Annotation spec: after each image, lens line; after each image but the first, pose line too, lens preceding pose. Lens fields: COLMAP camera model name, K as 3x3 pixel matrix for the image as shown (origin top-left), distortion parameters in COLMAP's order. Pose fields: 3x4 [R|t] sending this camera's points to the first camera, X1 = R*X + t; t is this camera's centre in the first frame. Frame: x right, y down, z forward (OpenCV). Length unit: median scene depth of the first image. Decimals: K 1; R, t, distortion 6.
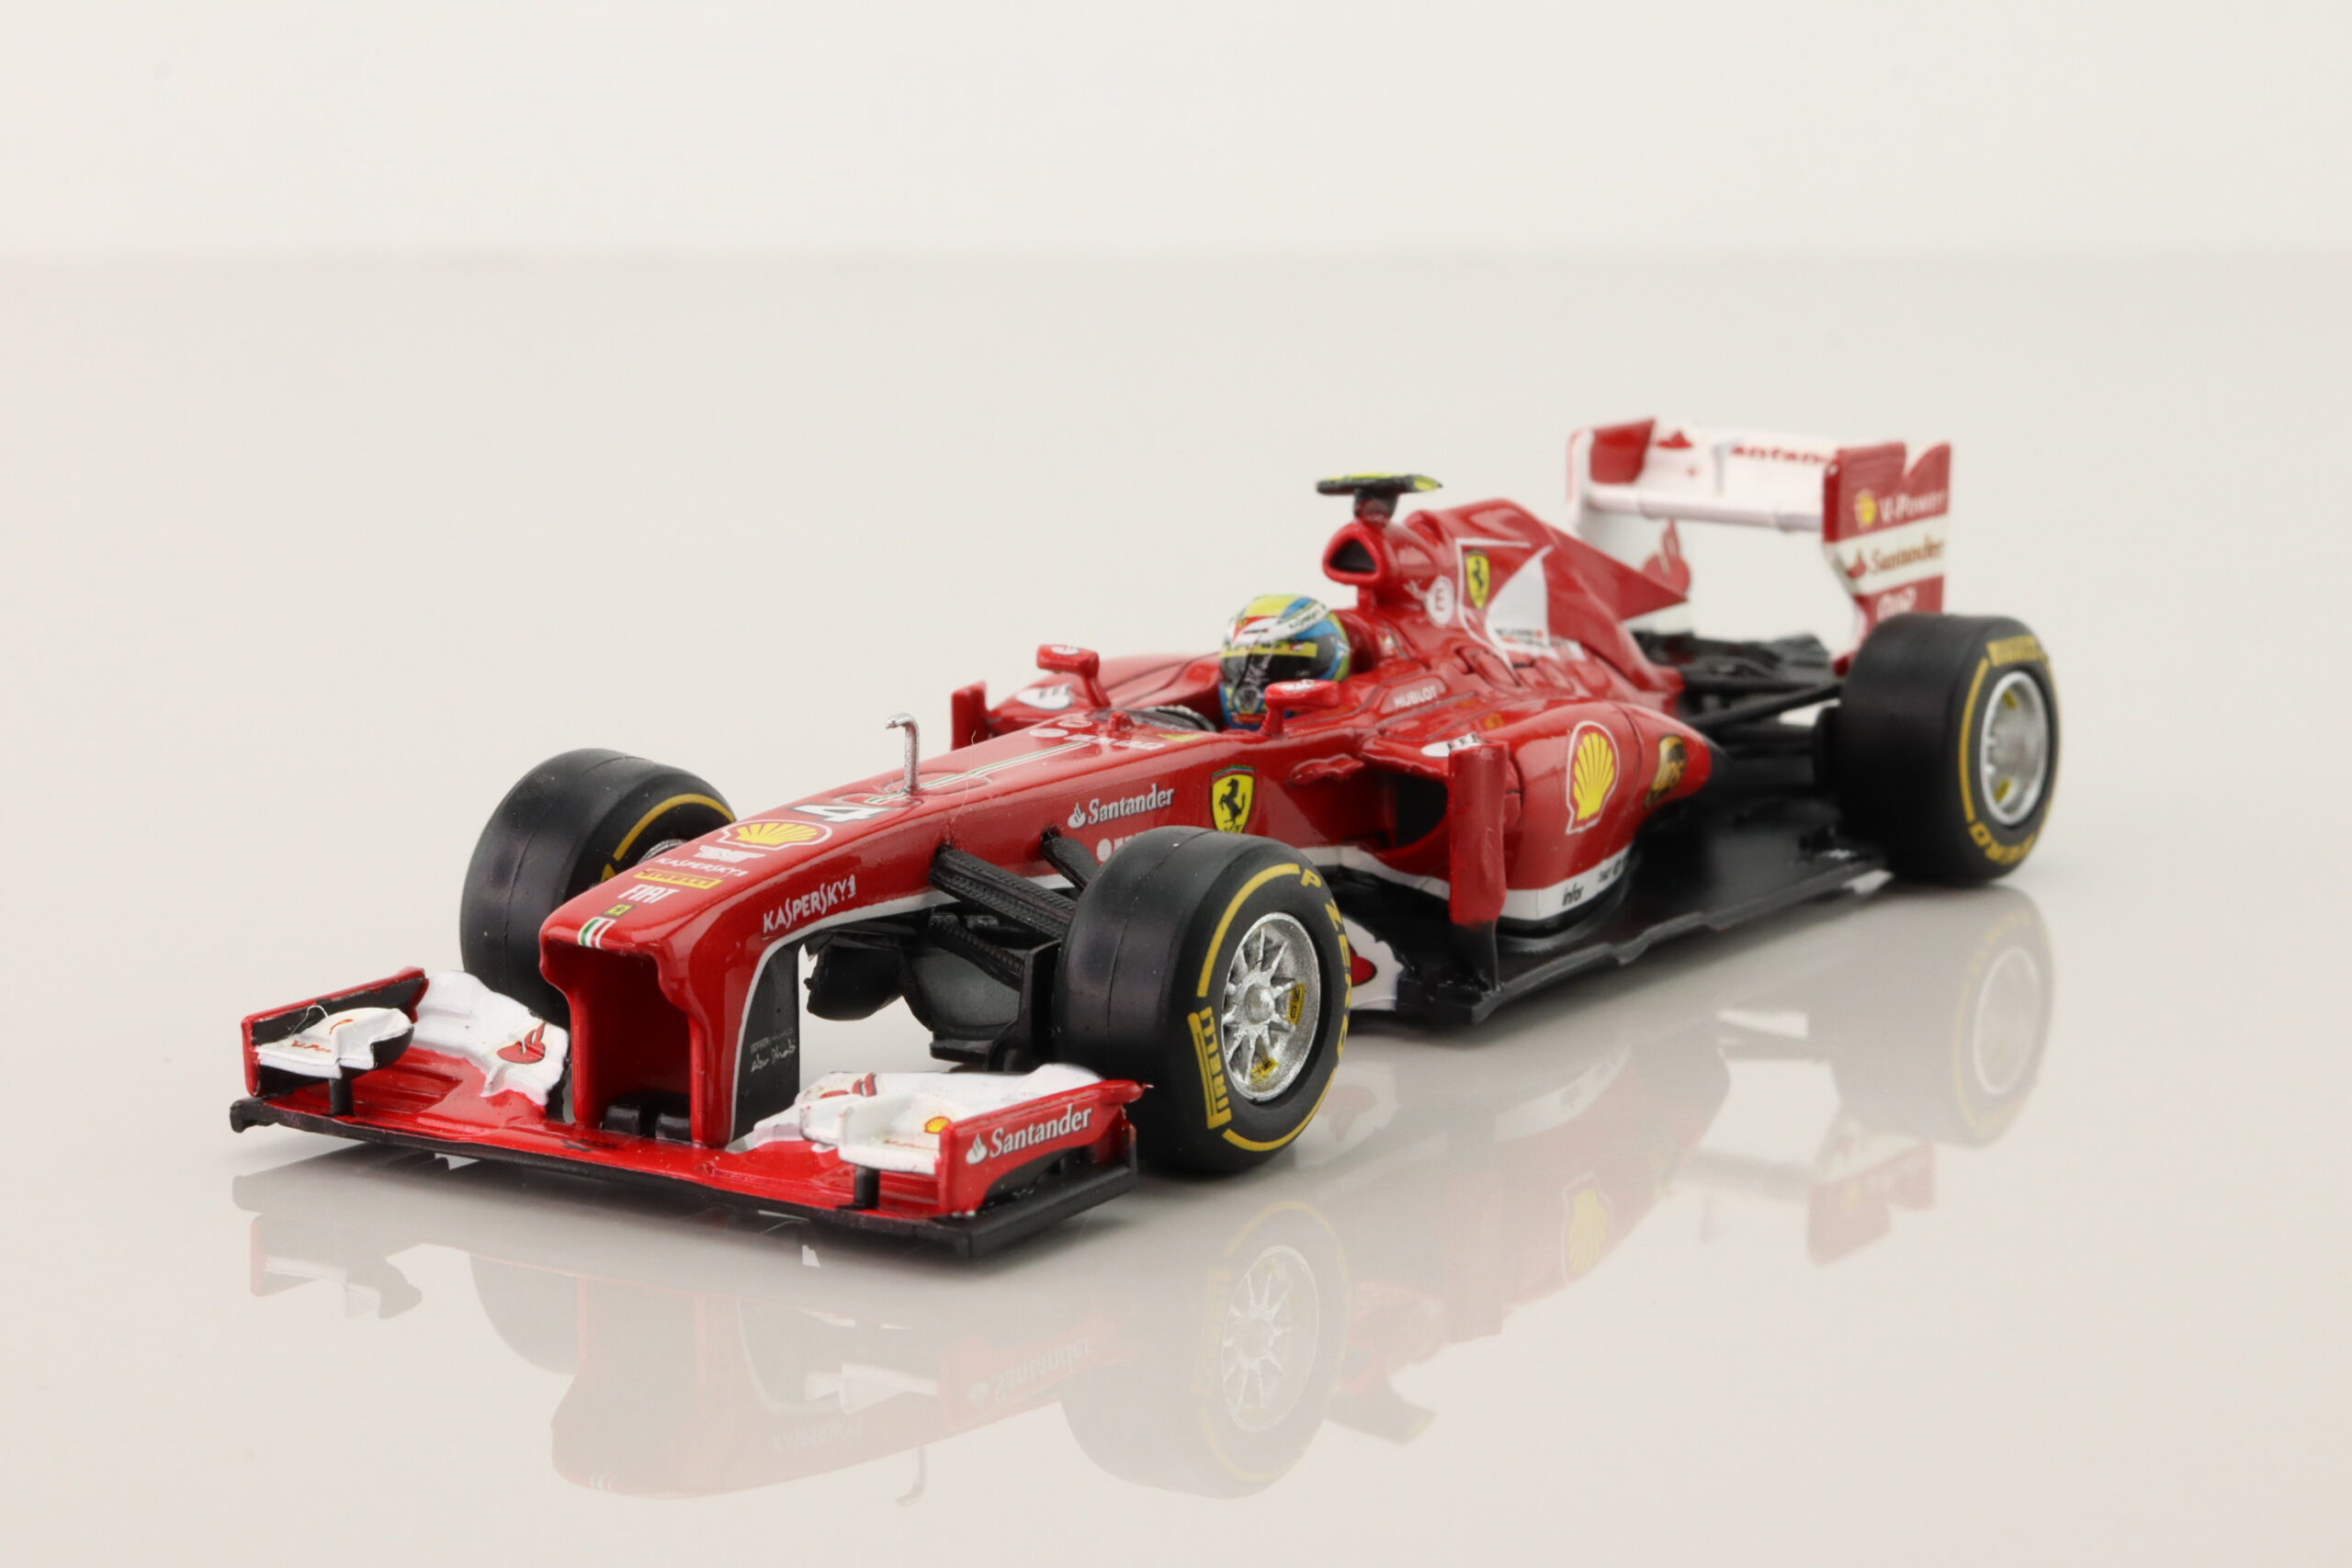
lens RADIAL K [[5553.5, 0, 1176.0], [0, 5553.5, 784.0], [0, 0, 1]] dist [-0.042232, 0.678049]
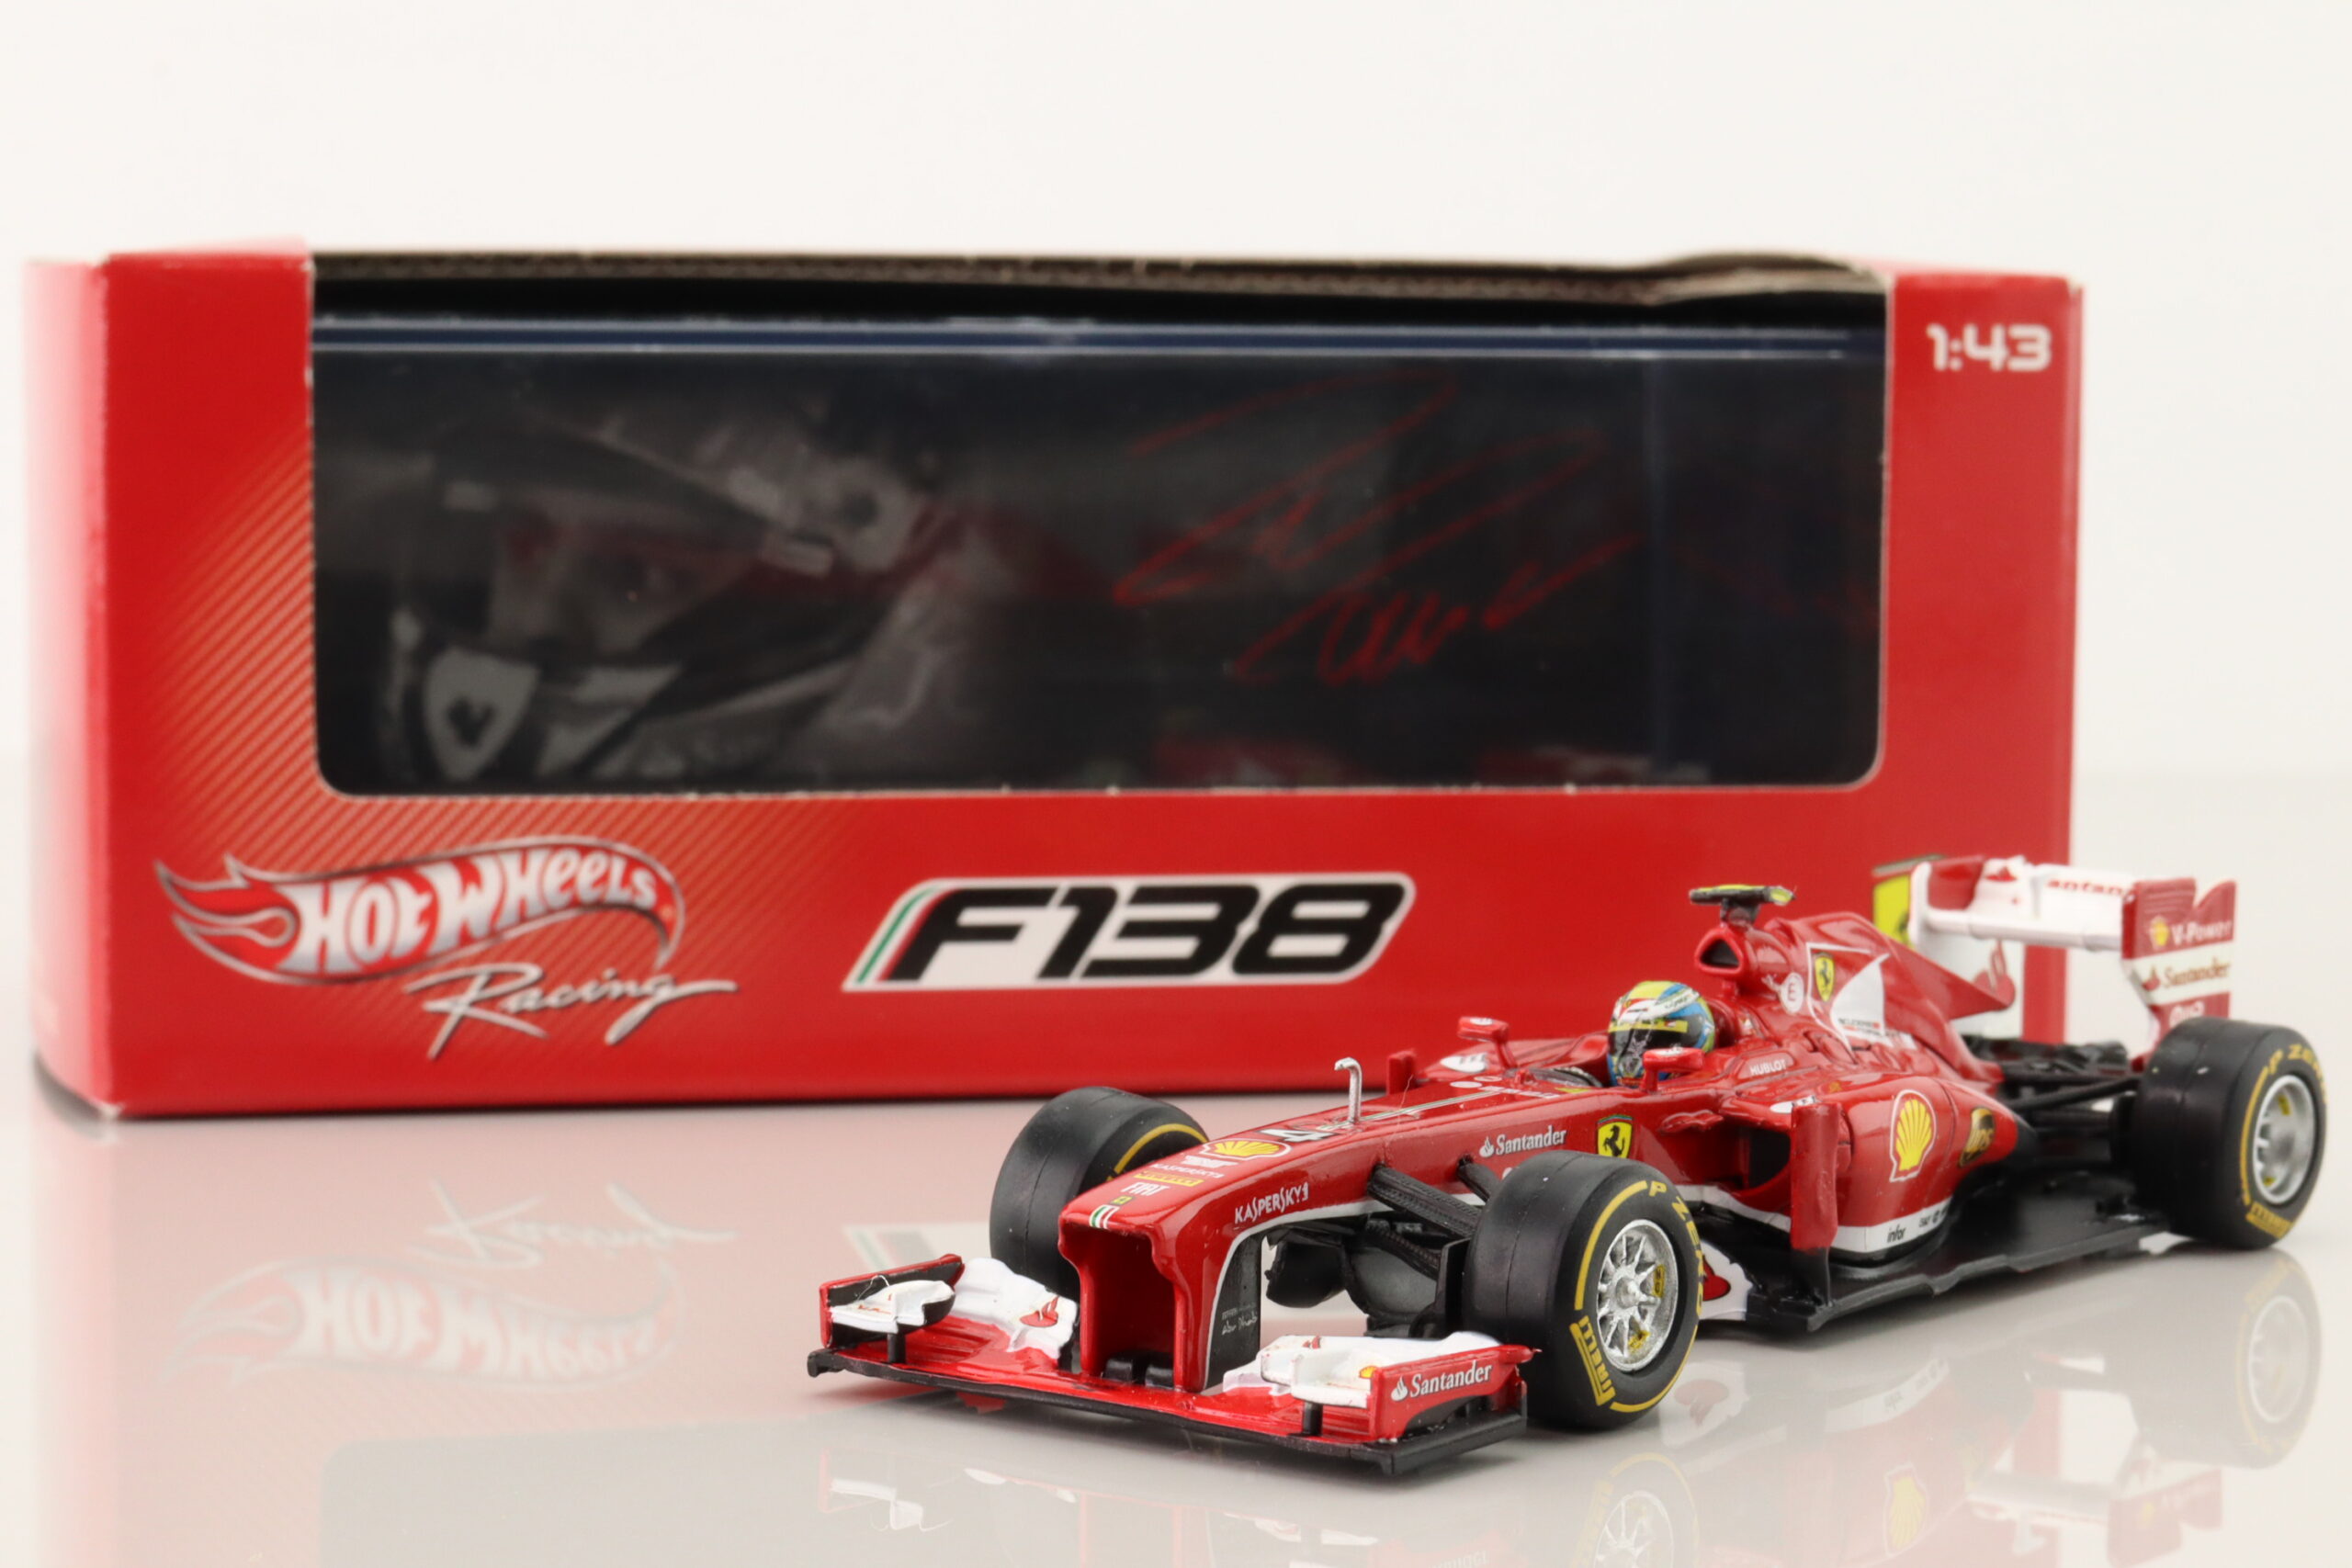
lens RADIAL K [[5510.3, 0, 1173.5], [0, 5510.3, 620.6], [0, 0, 1]] dist [0.017918, -0.001001]
pose [[0.996513, 0.017022, -0.081680, 0.010567], [-0.026731, 0.992500, -0.119284, 0.036138], [0.079037, 0.121051, 0.989495, -0.229720]]
